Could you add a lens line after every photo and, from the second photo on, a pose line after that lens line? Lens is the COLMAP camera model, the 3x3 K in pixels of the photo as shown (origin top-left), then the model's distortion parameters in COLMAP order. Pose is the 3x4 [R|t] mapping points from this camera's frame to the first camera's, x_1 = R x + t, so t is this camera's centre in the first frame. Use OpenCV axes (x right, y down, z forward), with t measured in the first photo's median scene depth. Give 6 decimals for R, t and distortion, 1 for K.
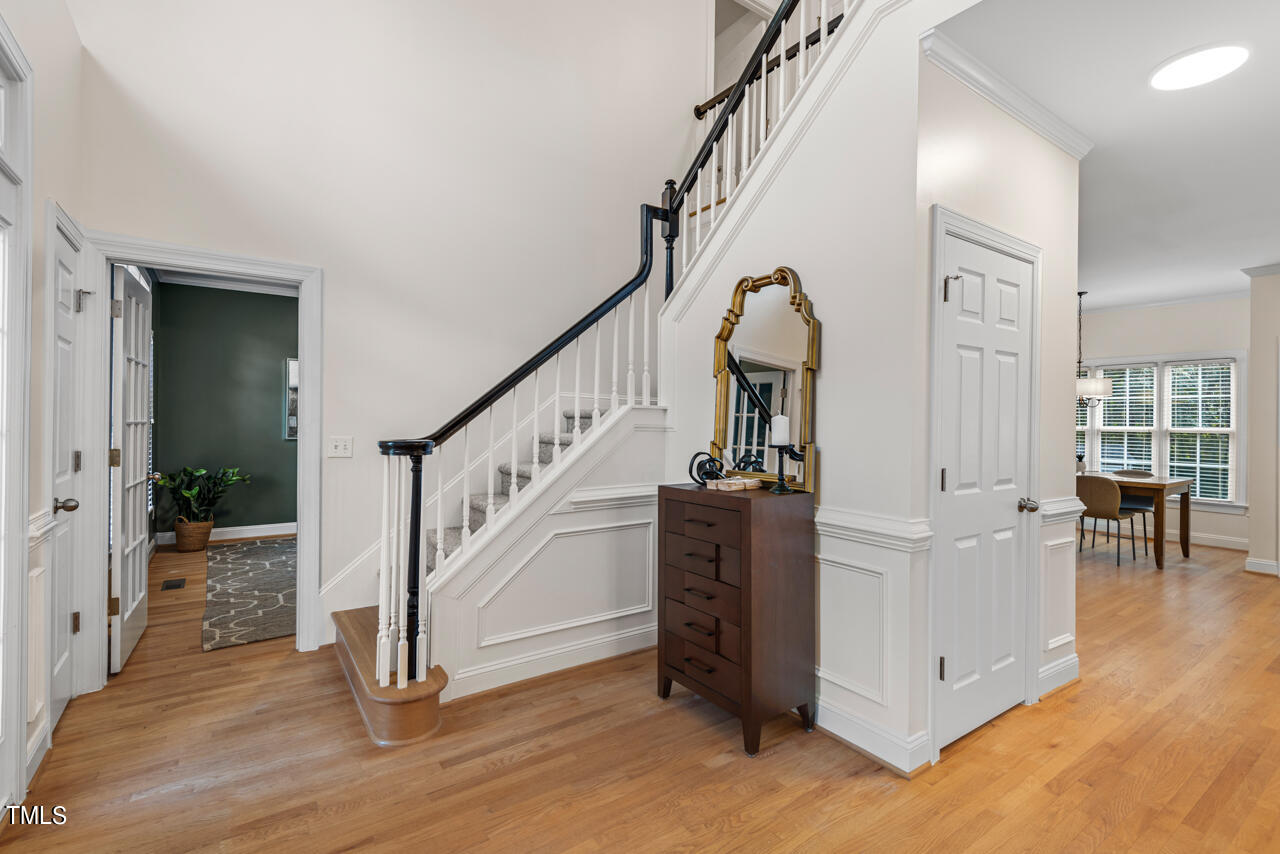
lens RADIAL K [[578.6, 0, 638.7], [0, 578.6, 421.4], [0, 0, 1]] dist [-0.003350, 0.000024]
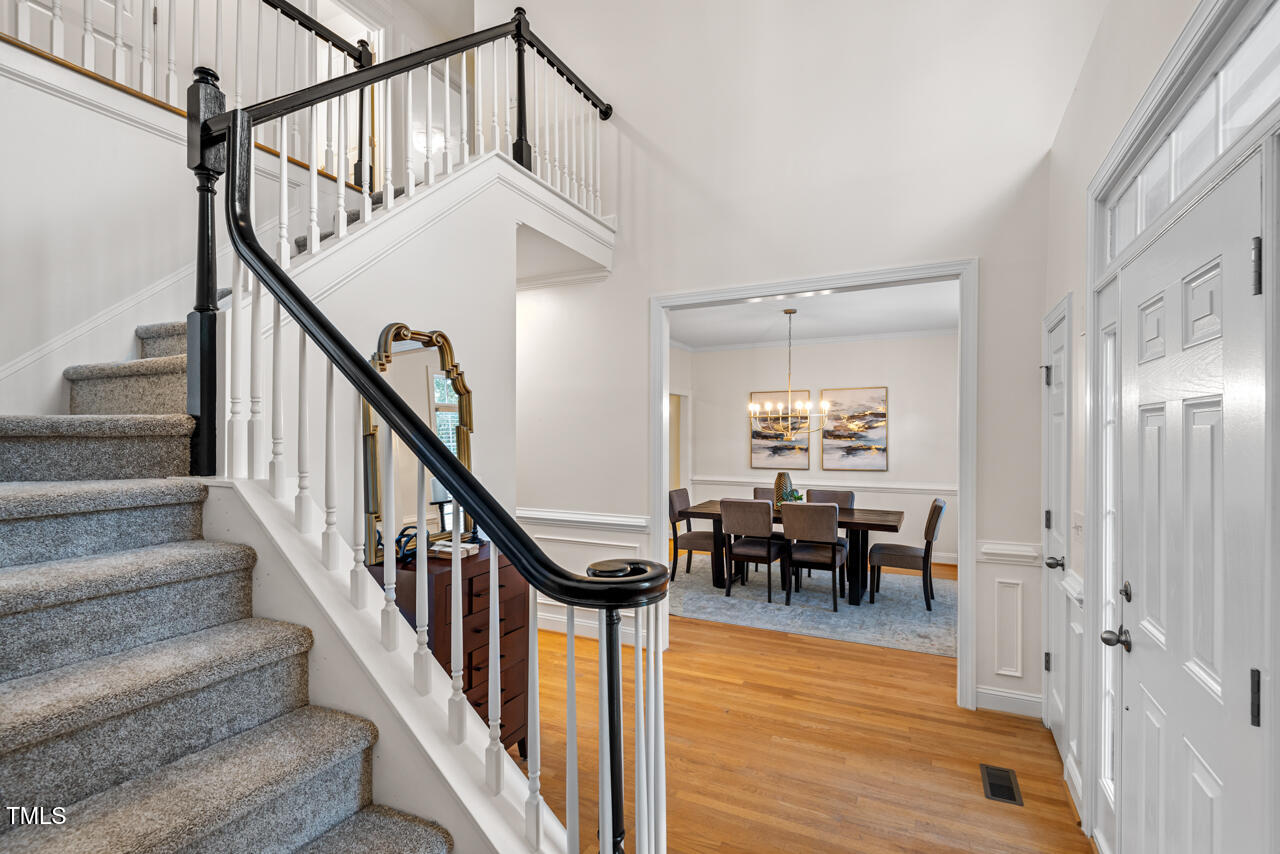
lens RADIAL K [[578.6, 0, 638.7], [0, 578.6, 421.4], [0, 0, 1]] dist [-0.003350, 0.000024]
pose [[-0.426759, -0.001144, 0.904365, -0.893913], [0.000028, 0.999999, 0.001278, -0.106459], [-0.904366, 0.000571, -0.426758, 1.147531]]
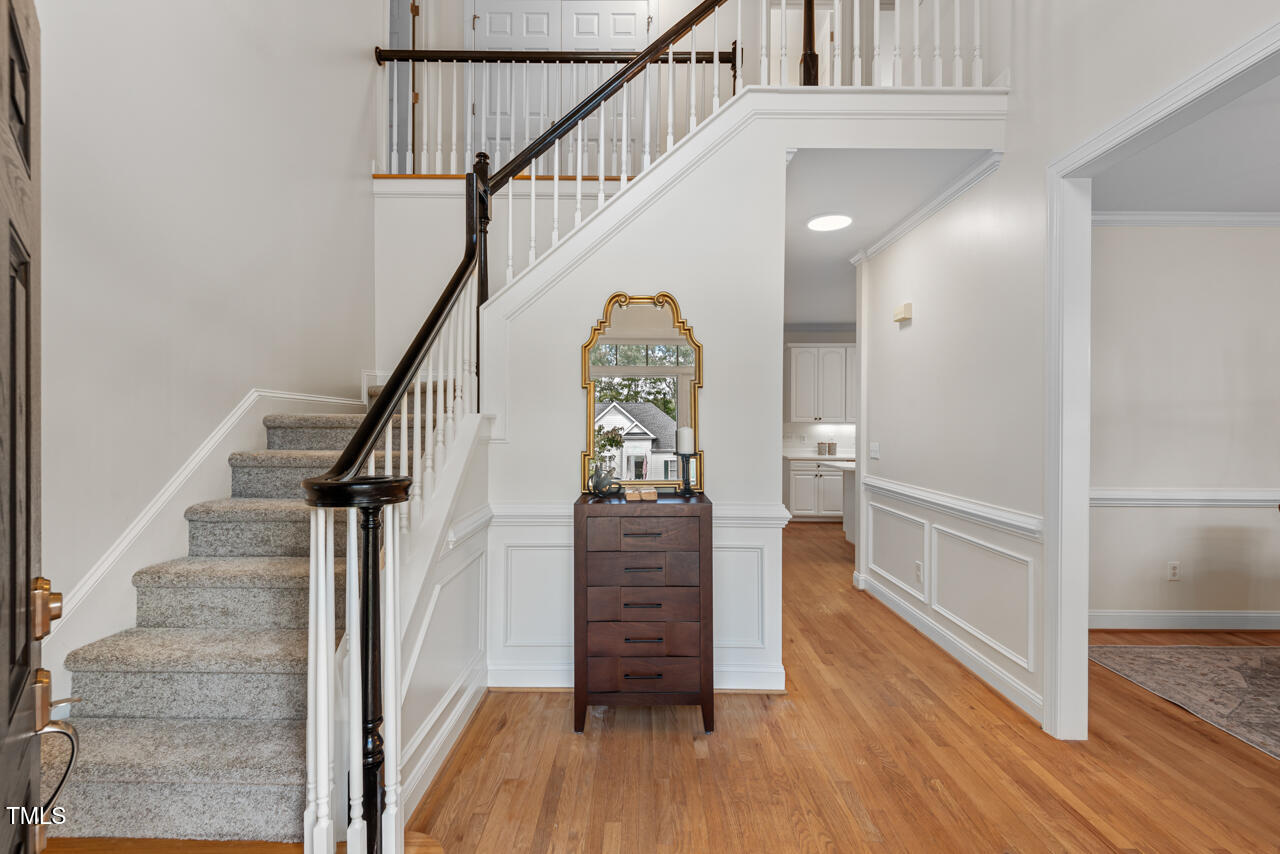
lens RADIAL K [[578.6, 0, 638.7], [0, 578.6, 421.4], [0, 0, 1]] dist [-0.003350, 0.000024]
pose [[0.570926, -0.010029, 0.820940, -0.703177], [0.004015, 0.999948, 0.009423, -0.031097], [-0.820992, -0.002084, 0.570936, 0.418723]]
